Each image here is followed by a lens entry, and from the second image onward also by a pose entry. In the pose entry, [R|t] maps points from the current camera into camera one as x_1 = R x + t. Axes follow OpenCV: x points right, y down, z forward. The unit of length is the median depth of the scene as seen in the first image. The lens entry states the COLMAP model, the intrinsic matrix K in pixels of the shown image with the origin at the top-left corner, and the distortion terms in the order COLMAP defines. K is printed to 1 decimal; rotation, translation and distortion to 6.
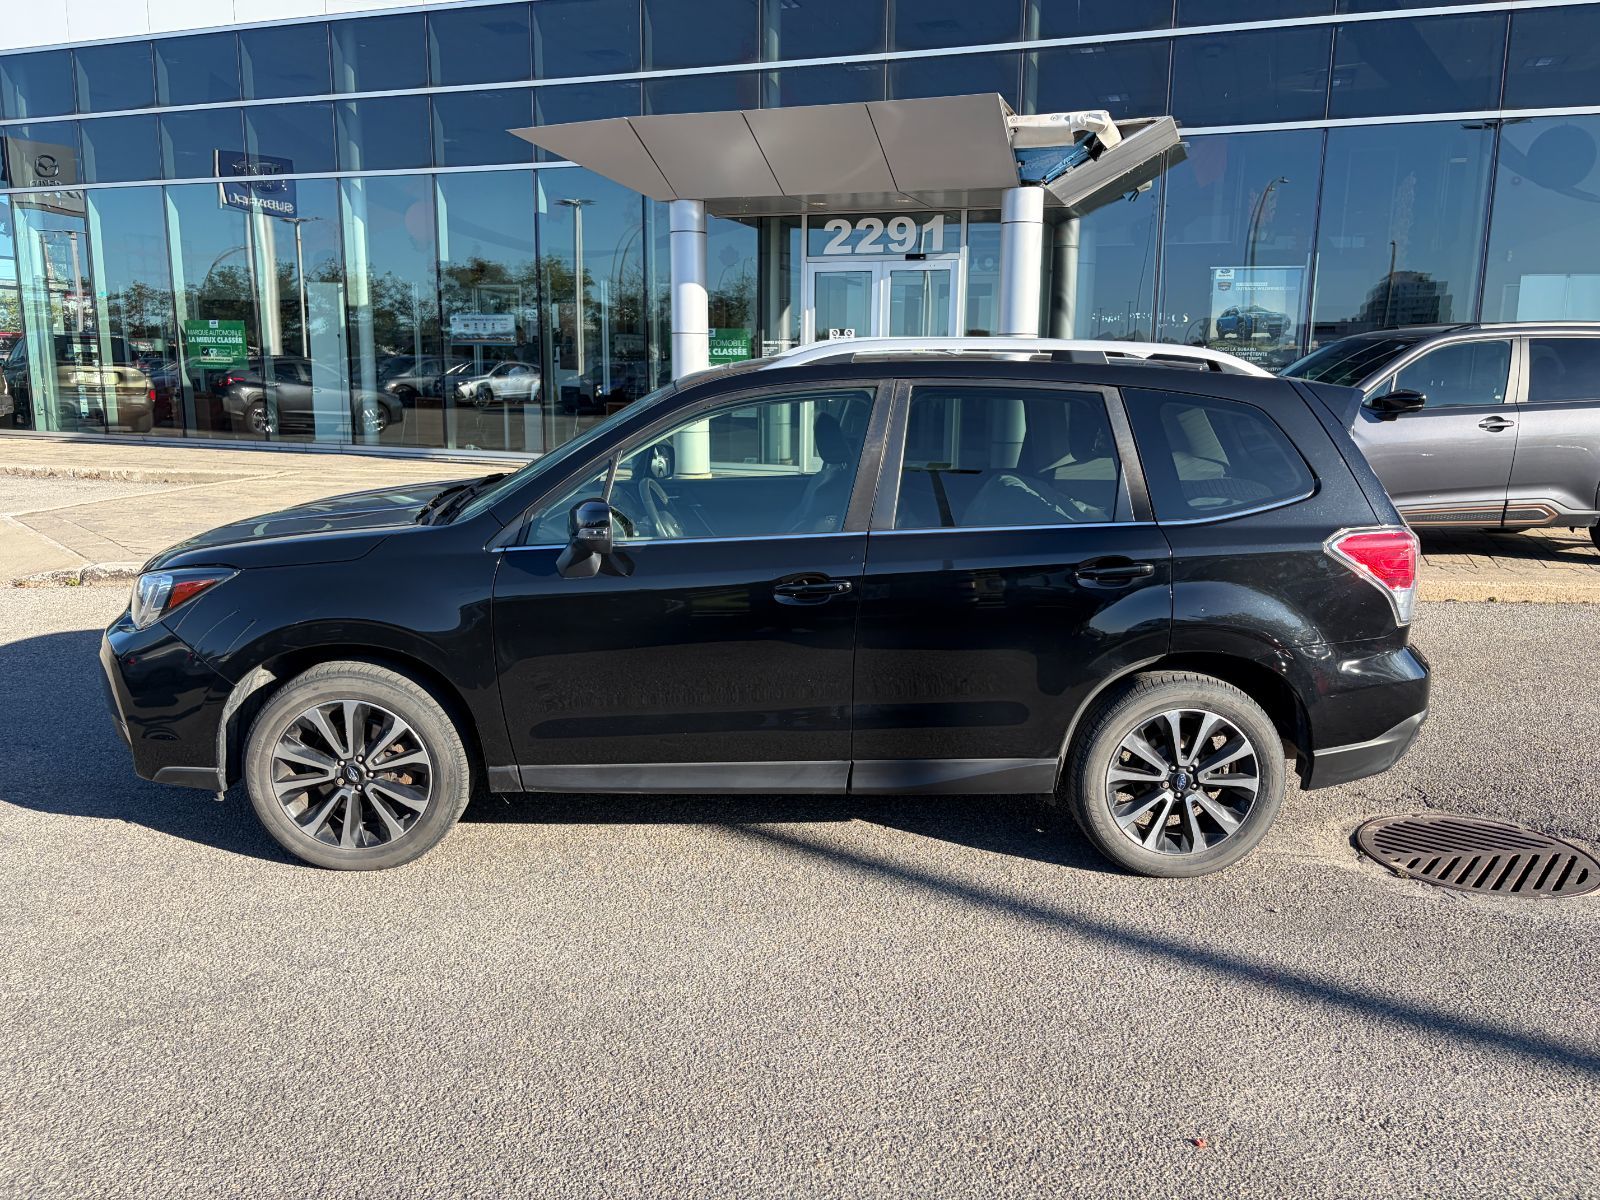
lens RADIAL K [[1298.3, 0, 800.0], [0, 1298.3, 600.0], [0, 0, 1]] dist [0.005221, -0.005981]
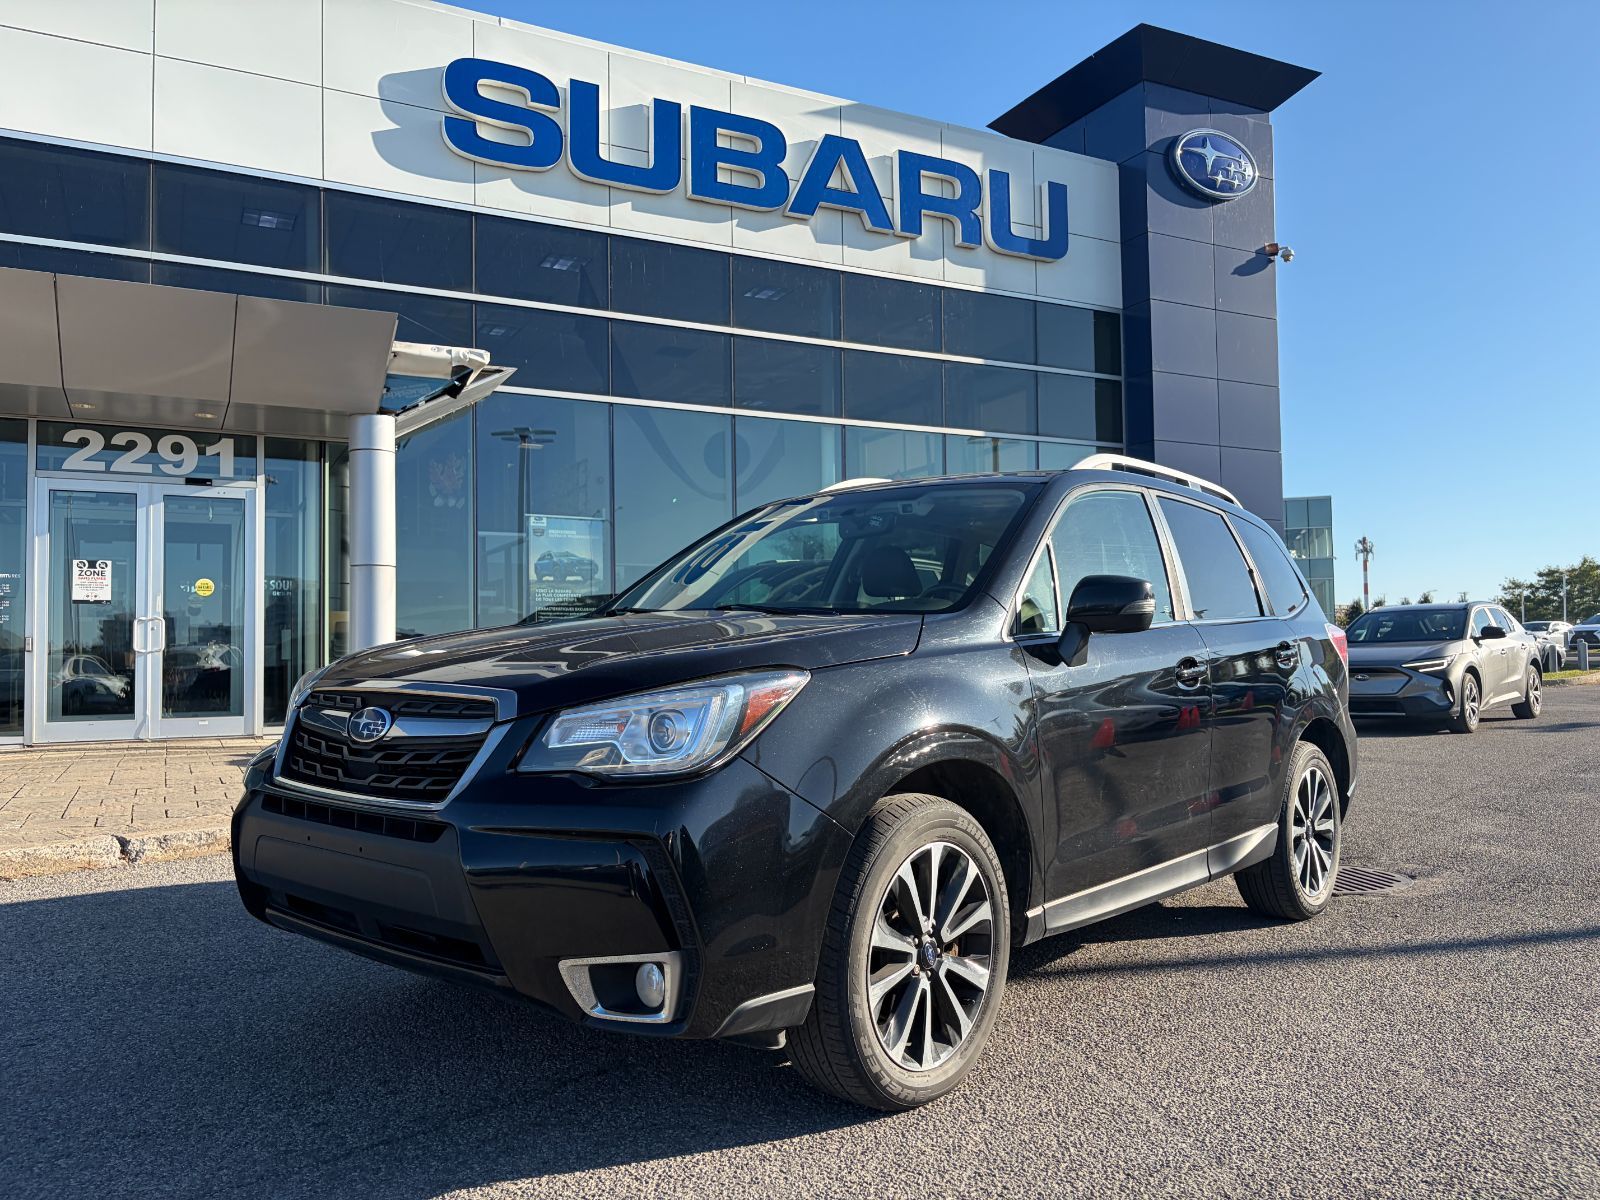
lens RADIAL K [[1298.3, 0, 800.0], [0, 1298.3, 600.0], [0, 0, 1]] dist [0.005221, -0.005981]
pose [[0.624368, 0.026335, 0.780686, -0.370564], [0.164385, 0.972620, -0.164279, 0.019530], [-0.763637, 0.230903, 0.602944, 0.224312]]
